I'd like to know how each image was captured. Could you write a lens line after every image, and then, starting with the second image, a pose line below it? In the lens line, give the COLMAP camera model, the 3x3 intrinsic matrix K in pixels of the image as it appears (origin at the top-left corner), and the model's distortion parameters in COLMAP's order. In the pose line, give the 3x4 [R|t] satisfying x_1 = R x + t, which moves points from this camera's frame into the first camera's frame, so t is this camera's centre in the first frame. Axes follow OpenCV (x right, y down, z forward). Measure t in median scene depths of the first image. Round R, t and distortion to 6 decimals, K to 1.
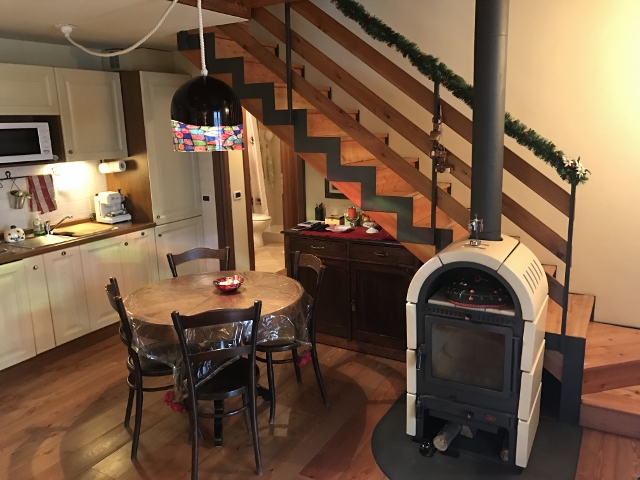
lens RADIAL K [[527.7, 0, 322.8], [0, 527.7, 235.5], [0, 0, 1]] dist [0.015073, -0.002209]
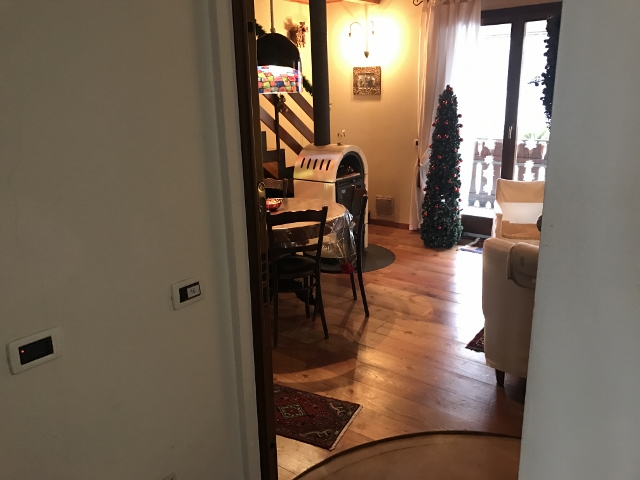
lens RADIAL K [[526.7, 0, 321.8], [0, 526.7, 236.4], [0, 0, 1]] dist [0.049926, -0.058426]
pose [[0.120569, -0.241842, 0.962796, -1.298457], [0.229917, 0.950303, 0.209912, -0.065657], [-0.965713, 0.196054, 0.170181, 0.644261]]
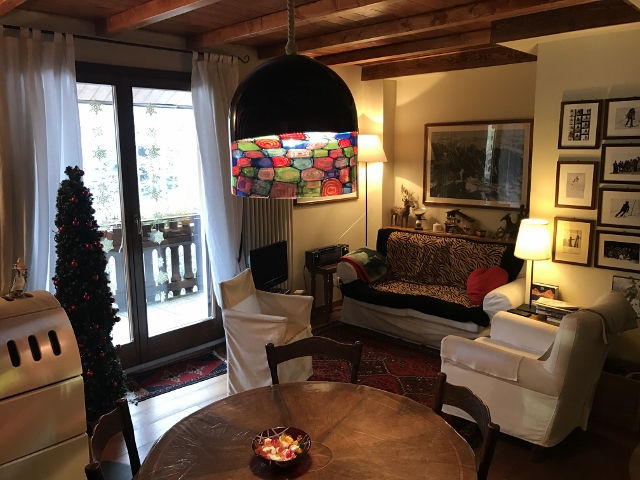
lens RADIAL K [[527.6, 0, 321.1], [0, 527.6, 233.3], [0, 0, 1]] dist [0.041612, -0.051265]
pose [[-0.968476, 0.000354, 0.249106, -0.325897], [0.091423, 0.930724, 0.354111, -0.269940], [-0.231724, 0.365722, -0.901416, 1.300215]]
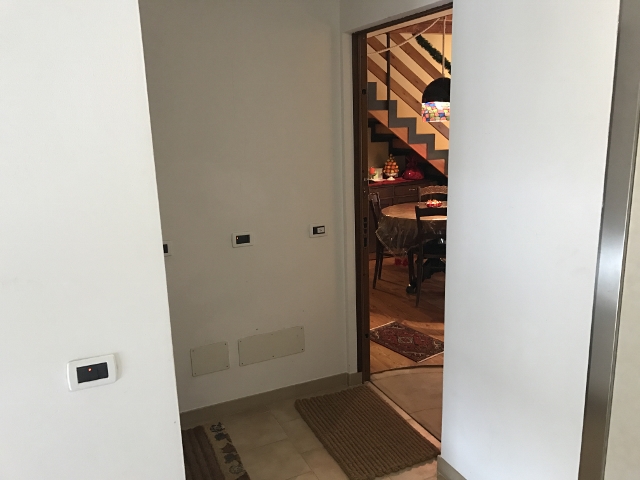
lens RADIAL K [[526.2, 0, 322.4], [0, 526.2, 233.4], [0, 0, 1]] dist [0.027594, -0.021445]
pose [[0.577356, -0.167540, 0.799118, -1.602276], [0.187270, 0.979803, 0.070121, 0.001220], [-0.794726, 0.109166, 0.597070, 0.287717]]
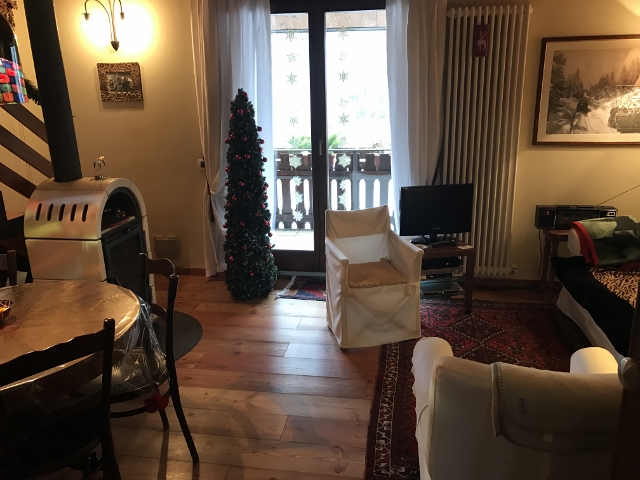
lens RADIAL K [[526.2, 0, 322.4], [0, 526.2, 233.4], [0, 0, 1]] dist [0.027594, -0.021445]
pose [[-0.348431, -0.219937, 0.911166, -0.851168], [0.229902, 0.922336, 0.310549, -0.103402], [-0.908703, 0.317684, -0.270807, 0.719948]]
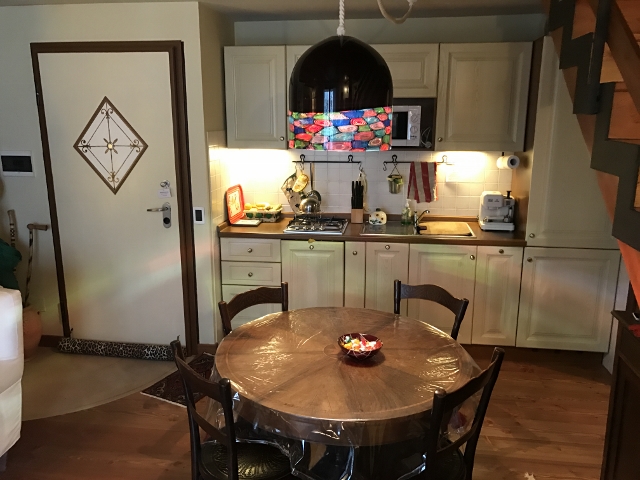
lens RADIAL K [[530.4, 0, 320.1], [0, 530.4, 232.0], [0, 0, 1]] dist [0.026293, -0.004460]
pose [[0.367633, 0.227167, -0.901799, 0.362603], [-0.208221, 0.965195, 0.158252, -0.138259], [0.906361, 0.129594, 0.402138, 0.618963]]
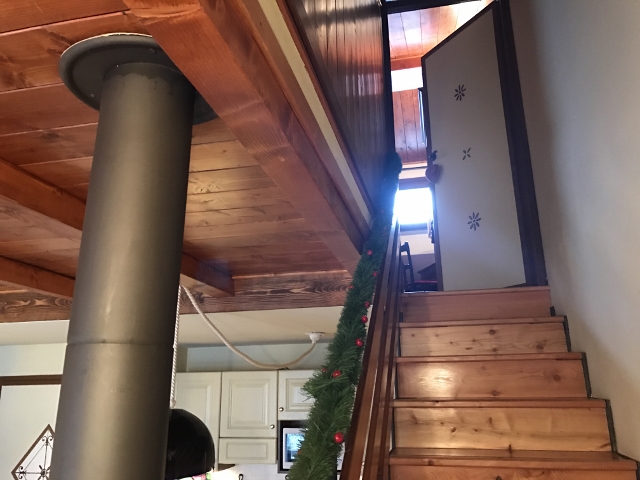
lens RADIAL K [[524.1, 0, 319.4], [0, 524.1, 237.9], [0, 0, 1]] dist [0.018062, -0.017511]
pose [[0.292920, -0.244993, -0.924217, 0.517080], [-0.200075, 0.929510, -0.309808, -0.283610], [0.934969, 0.275662, 0.223255, 0.809064]]
